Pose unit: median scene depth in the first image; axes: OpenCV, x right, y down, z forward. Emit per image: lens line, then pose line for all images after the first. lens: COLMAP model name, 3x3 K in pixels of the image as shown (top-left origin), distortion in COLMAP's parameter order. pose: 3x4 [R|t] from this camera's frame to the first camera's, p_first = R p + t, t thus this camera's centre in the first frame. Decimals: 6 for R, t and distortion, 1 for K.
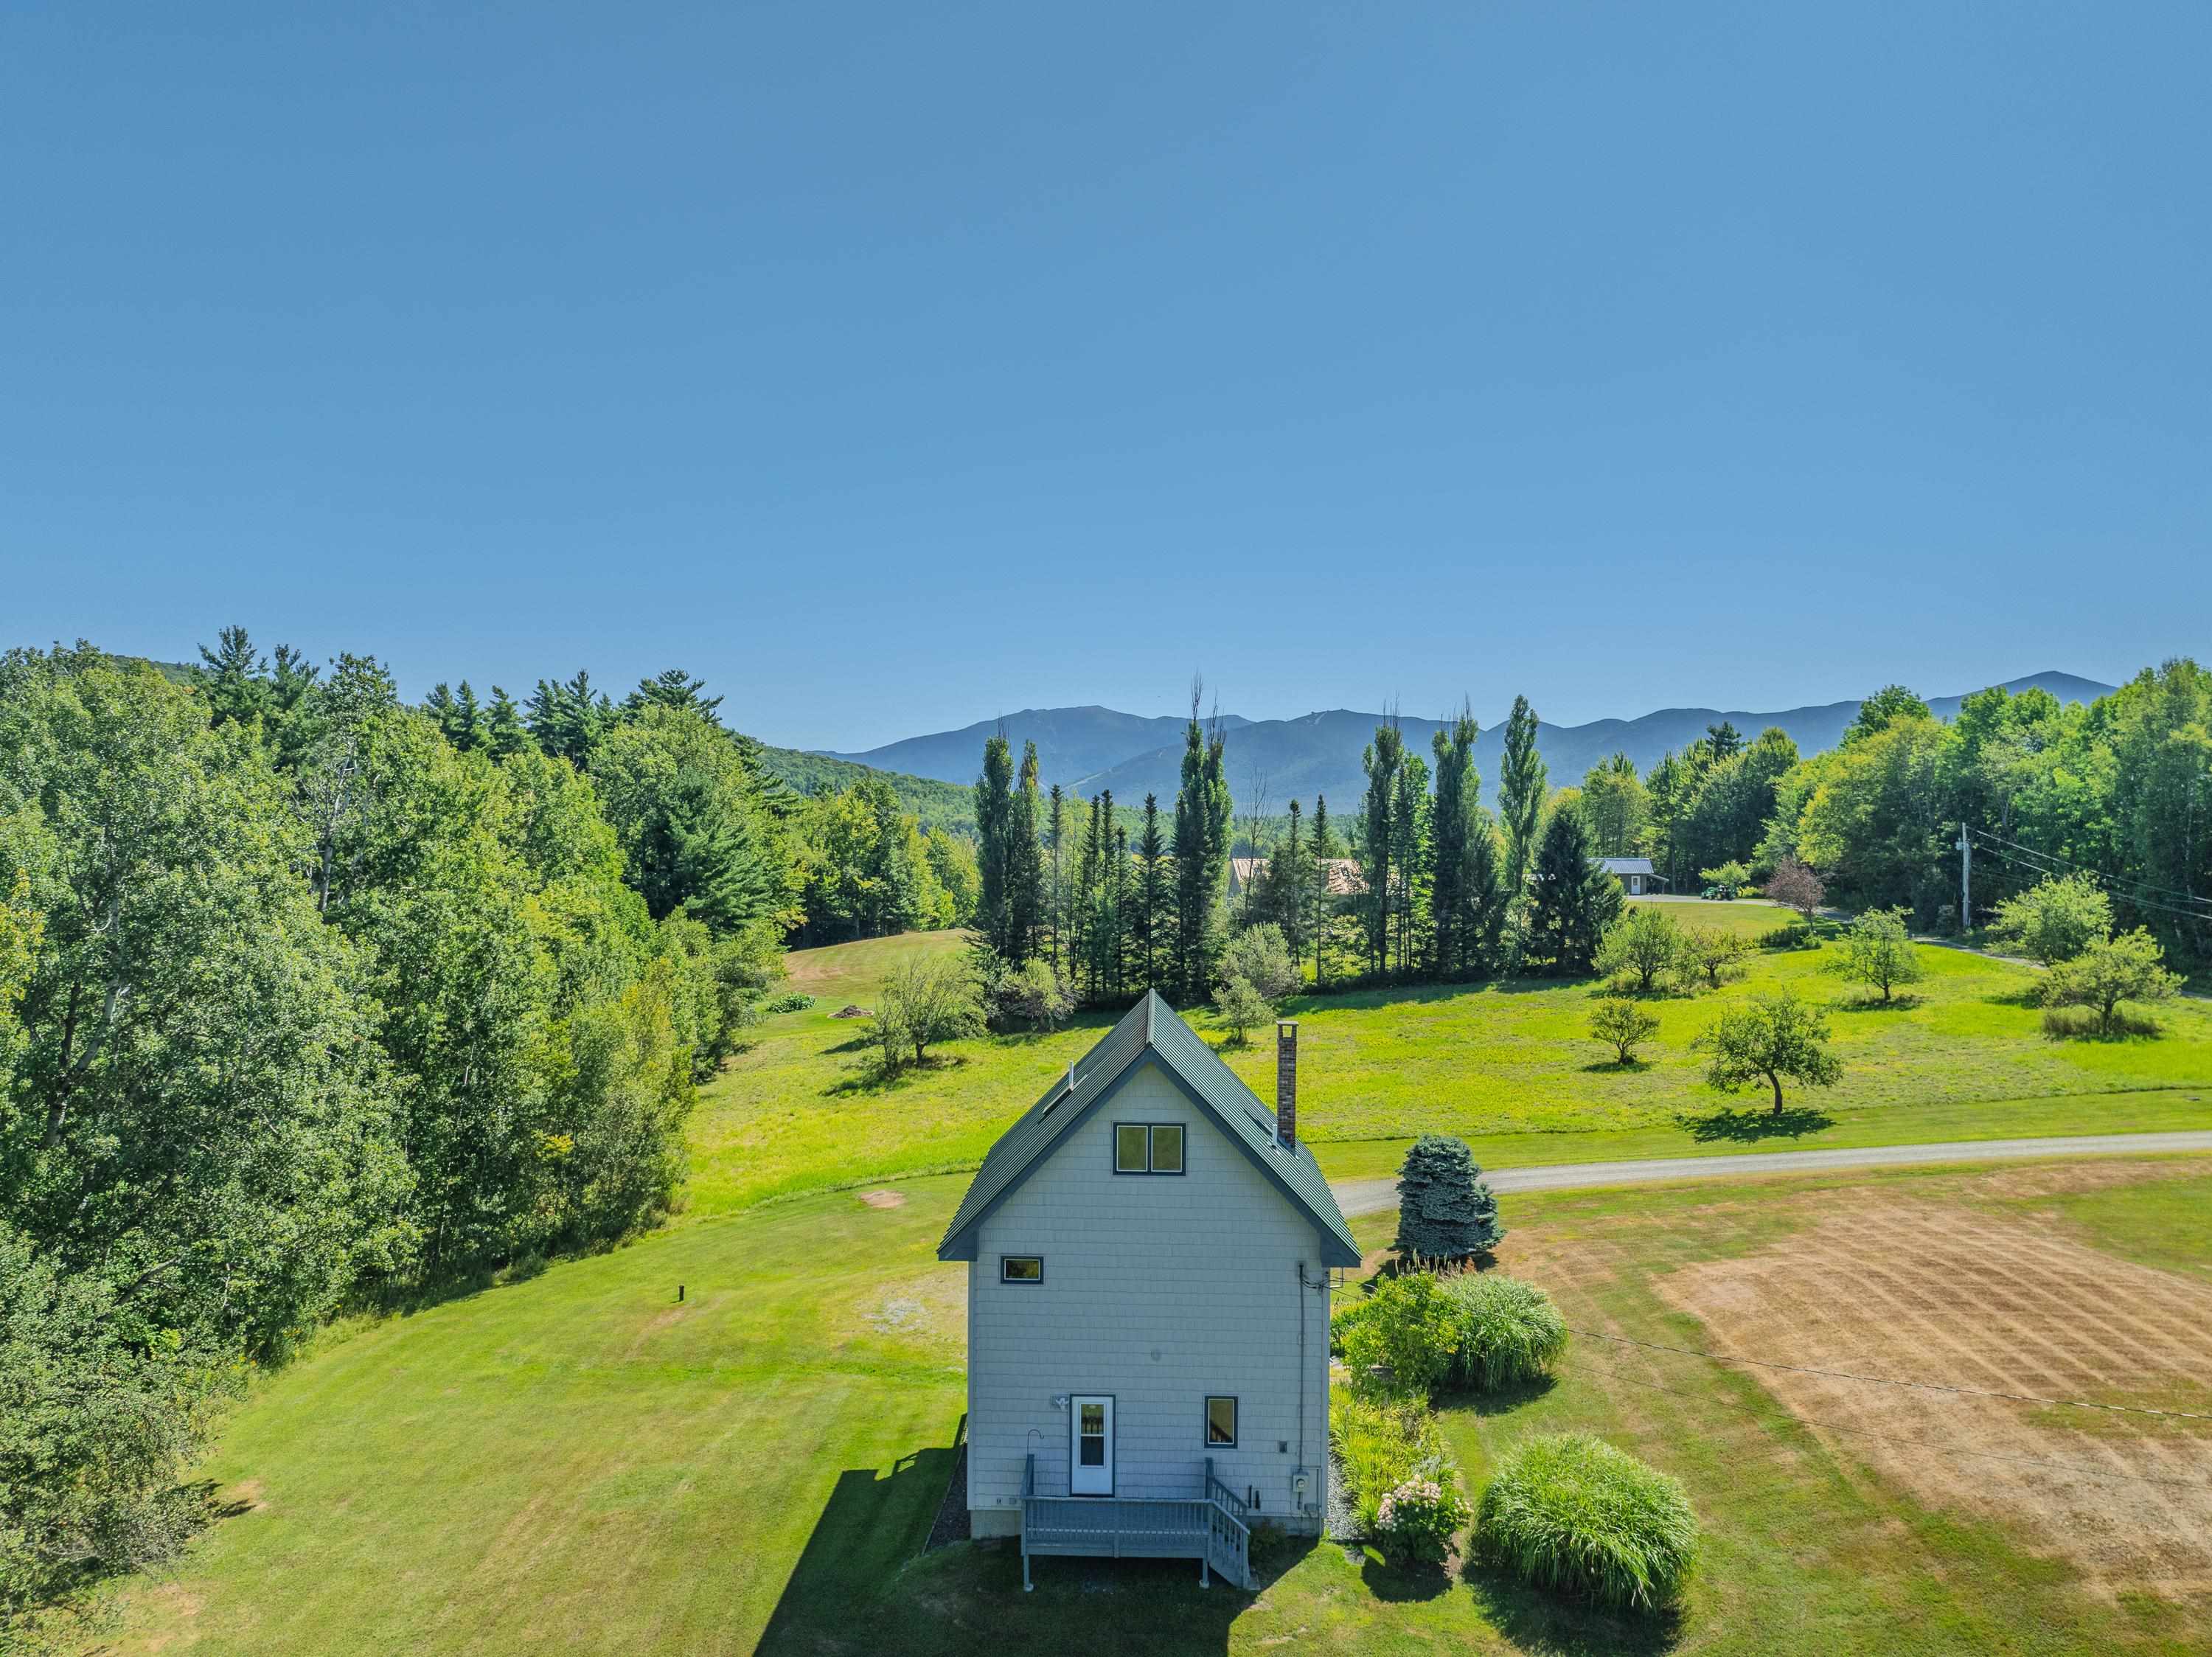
lens RADIAL K [[1559.0, 0, 1104.8], [0, 1559.0, 825.8], [0, 0, 1]] dist [-0.042910, 0.006512]
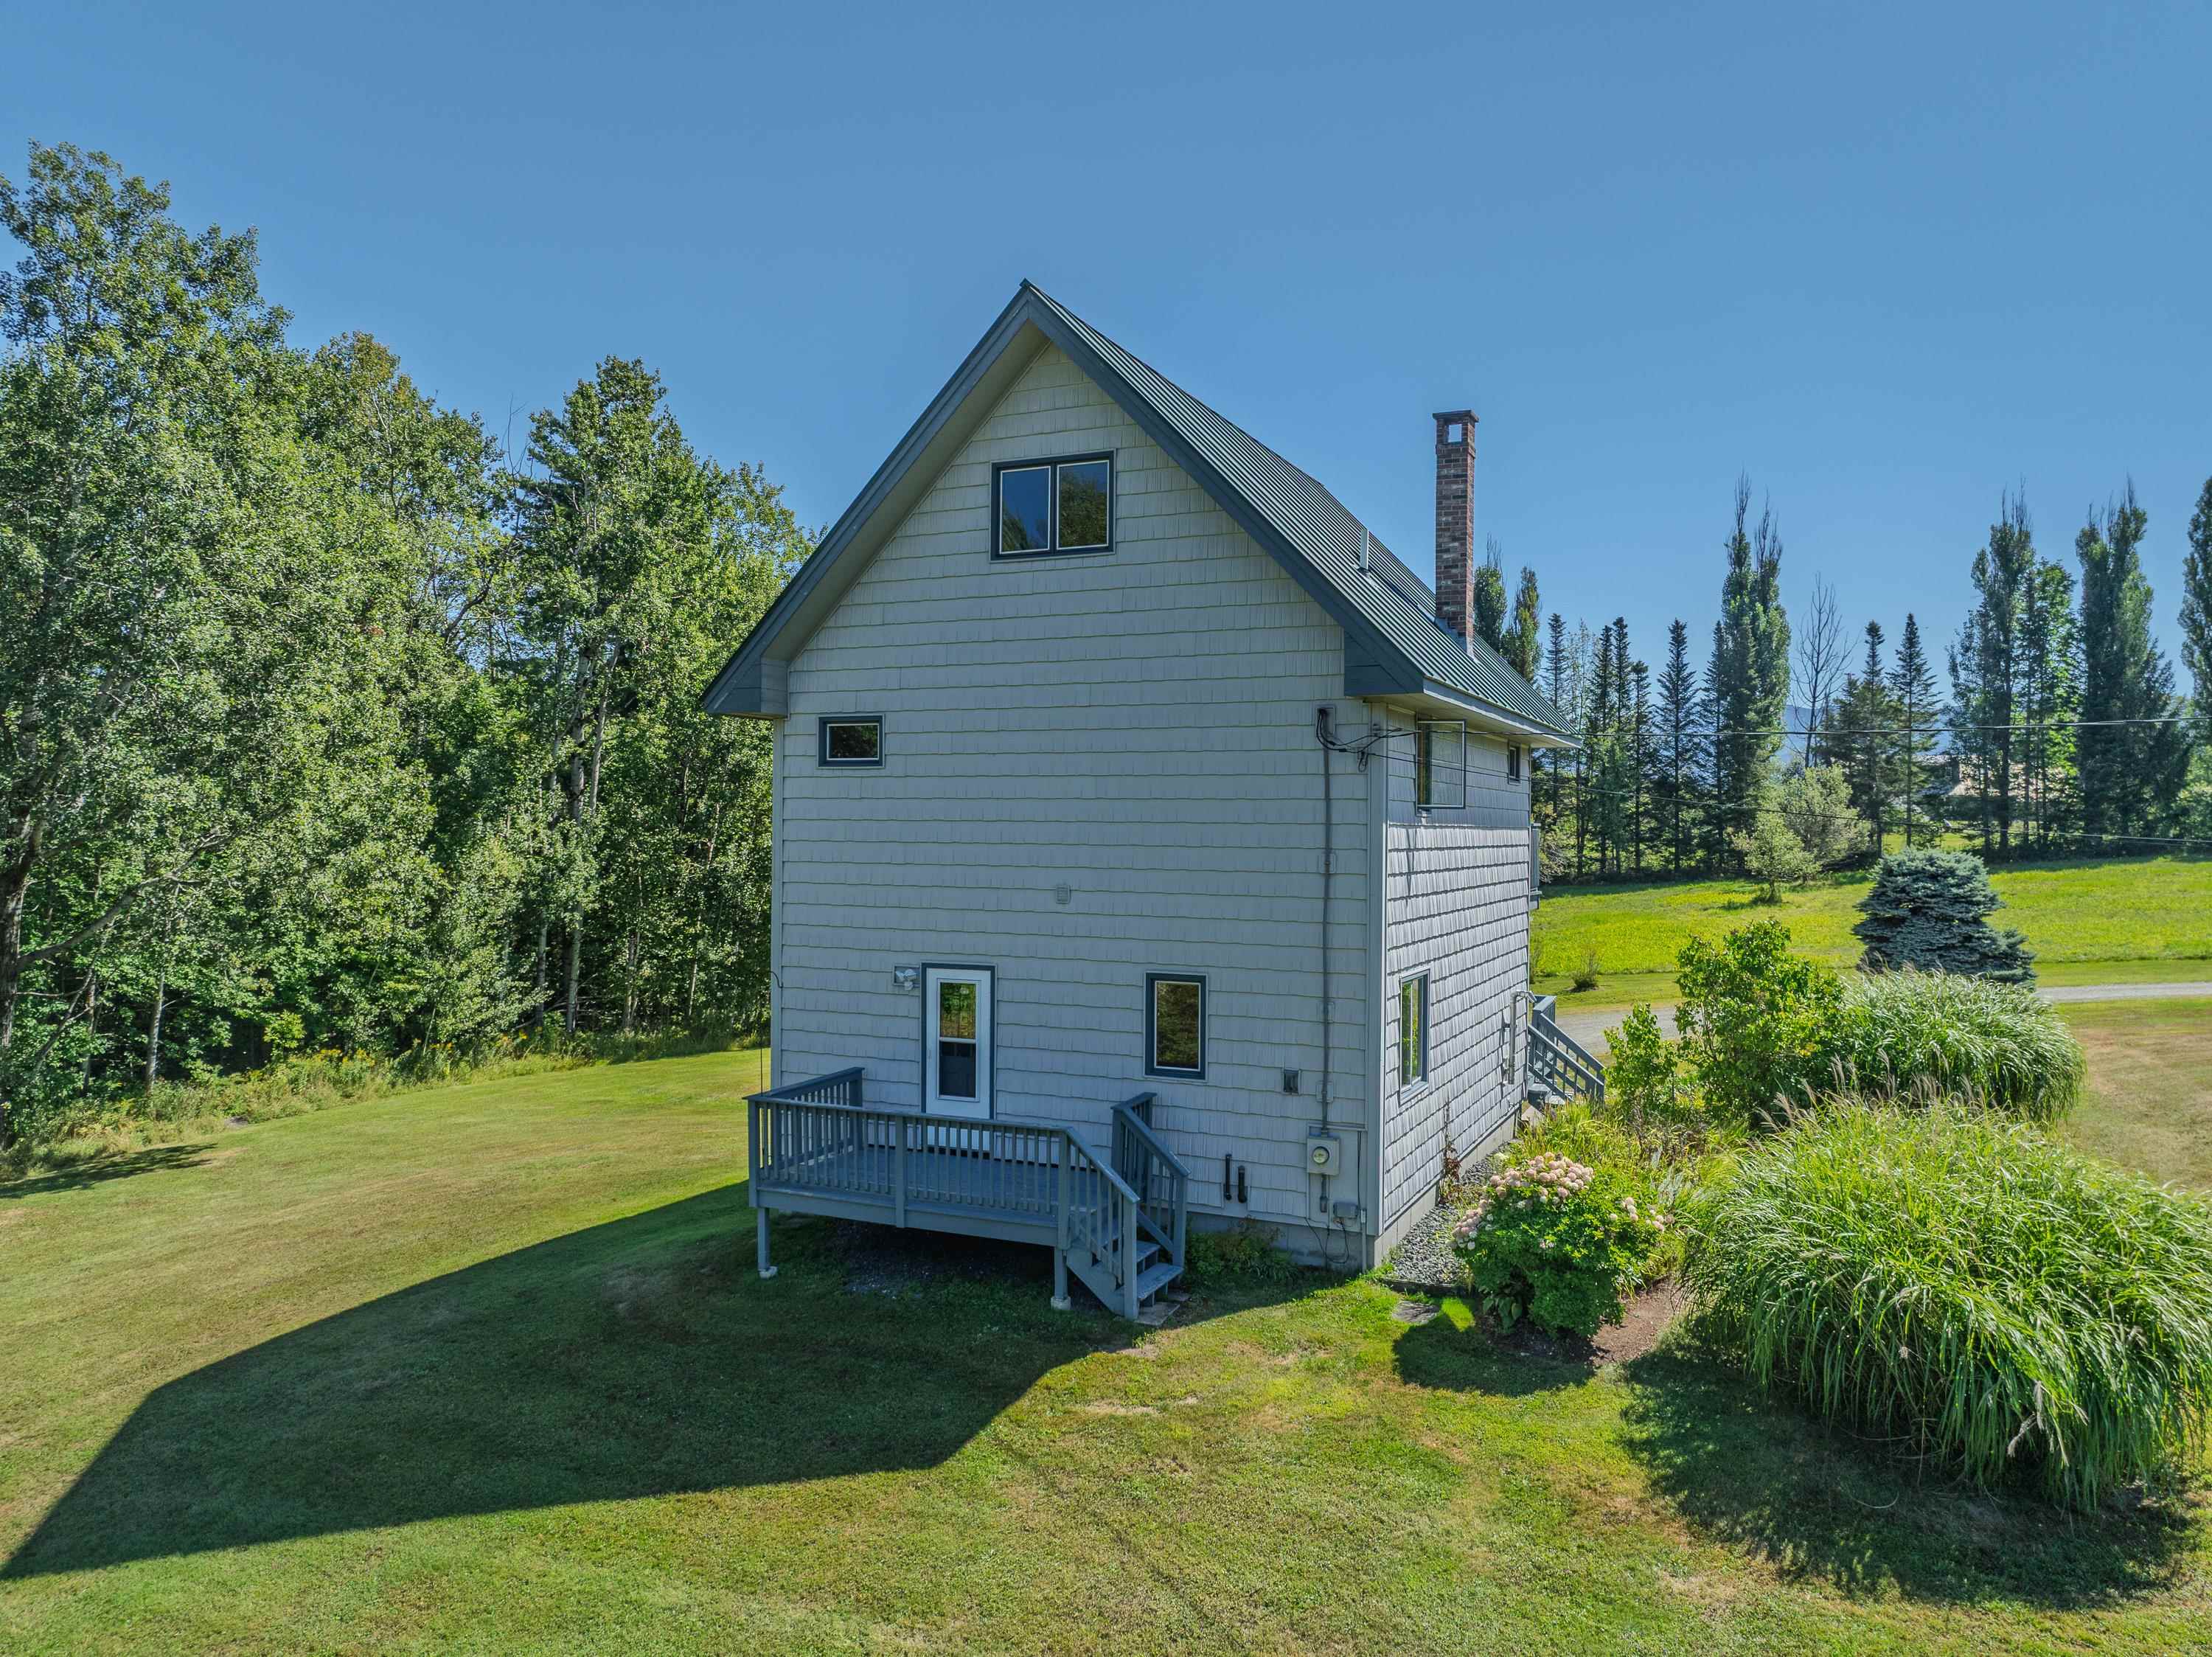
lens RADIAL K [[1559.0, 0, 1108.1], [0, 1559.0, 833.8], [0, 0, 1]] dist [-0.042910, 0.006512]
pose [[0.921191, 0.001276, -0.389108, 0.124041], [0.000120, 0.999994, 0.003563, 0.155273], [0.389110, -0.003329, 0.921185, 0.251129]]
